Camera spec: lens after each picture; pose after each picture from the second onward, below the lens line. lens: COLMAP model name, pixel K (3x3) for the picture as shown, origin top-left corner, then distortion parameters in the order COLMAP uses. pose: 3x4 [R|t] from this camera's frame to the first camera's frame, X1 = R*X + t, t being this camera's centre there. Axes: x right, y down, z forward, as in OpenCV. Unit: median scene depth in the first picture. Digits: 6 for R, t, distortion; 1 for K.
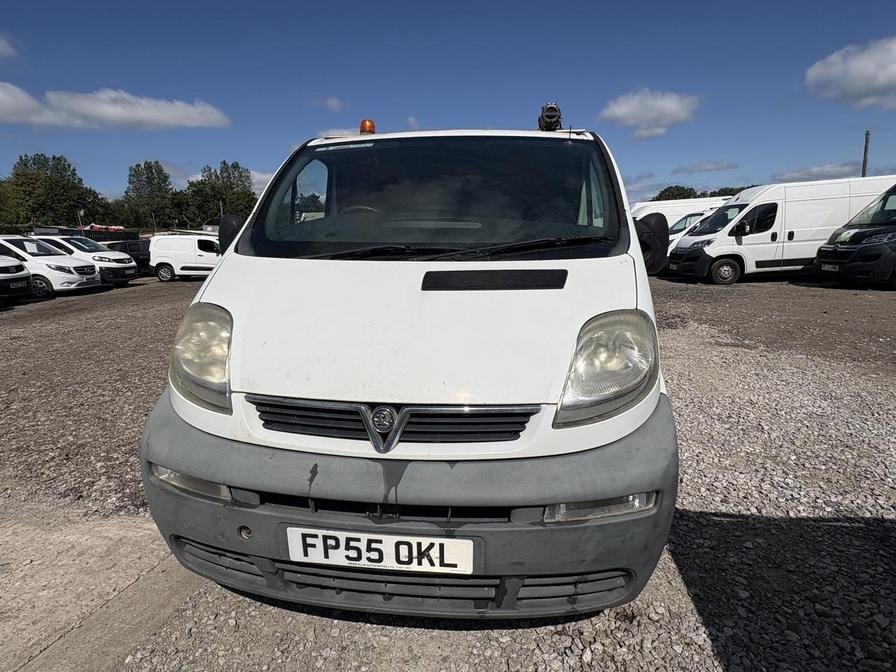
lens RADIAL K [[467.8, 0, 445.7], [0, 467.8, 328.9], [0, 0, 1]] dist [0.001535, -0.000190]
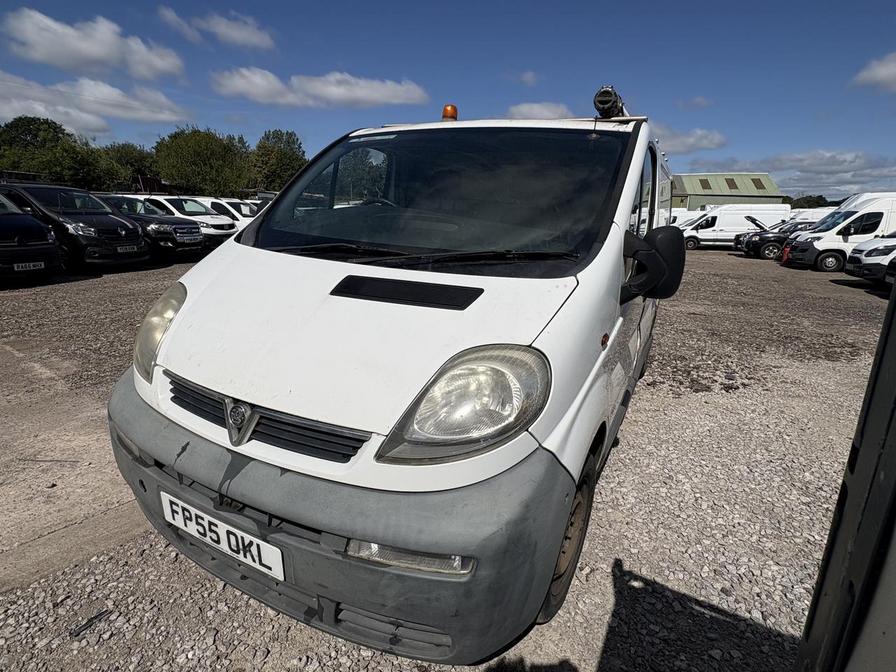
lens RADIAL K [[467.8, 0, 446.9], [0, 467.8, 328.8], [0, 0, 1]] dist [0.001535, -0.000190]
pose [[0.933601, 0.138474, -0.330476, 0.593477], [-0.123254, 0.990132, 0.066684, -0.121293], [0.336449, -0.021524, 0.941456, 0.157098]]
